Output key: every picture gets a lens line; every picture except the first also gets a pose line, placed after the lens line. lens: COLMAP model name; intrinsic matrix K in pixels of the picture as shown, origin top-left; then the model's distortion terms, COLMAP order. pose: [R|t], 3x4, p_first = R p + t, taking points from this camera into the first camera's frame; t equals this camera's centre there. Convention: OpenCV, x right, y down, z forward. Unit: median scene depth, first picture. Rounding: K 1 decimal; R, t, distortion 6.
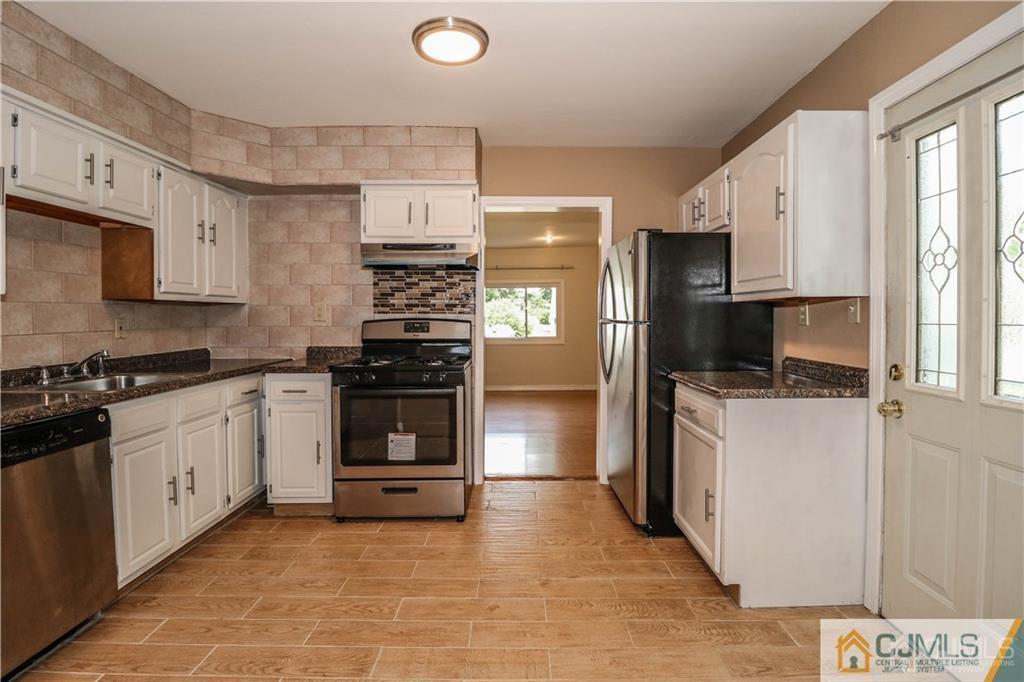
lens RADIAL K [[485.5, 0, 510.4], [0, 485.5, 322.8], [0, 0, 1]] dist [-0.006977, -0.002904]
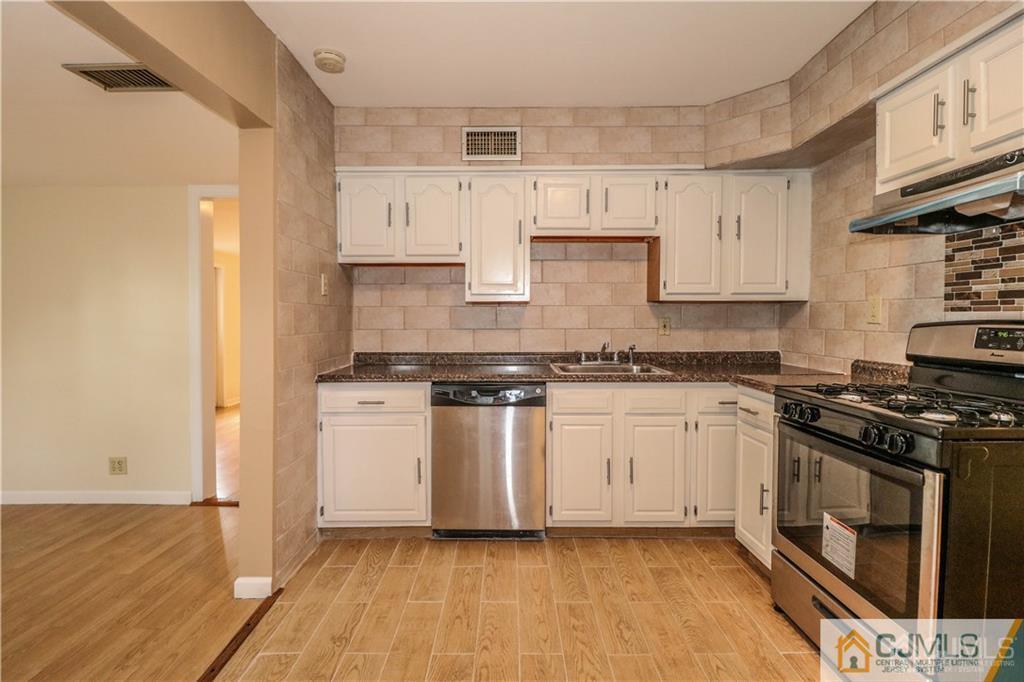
lens RADIAL K [[485.5, 0, 518.4], [0, 485.5, 328.8], [0, 0, 1]] dist [-0.006977, -0.002904]
pose [[0.016892, 0.025938, -0.999521, 0.331000], [-0.015046, 0.999557, 0.025684, -0.007169], [0.999744, 0.014605, 0.017275, 0.608219]]
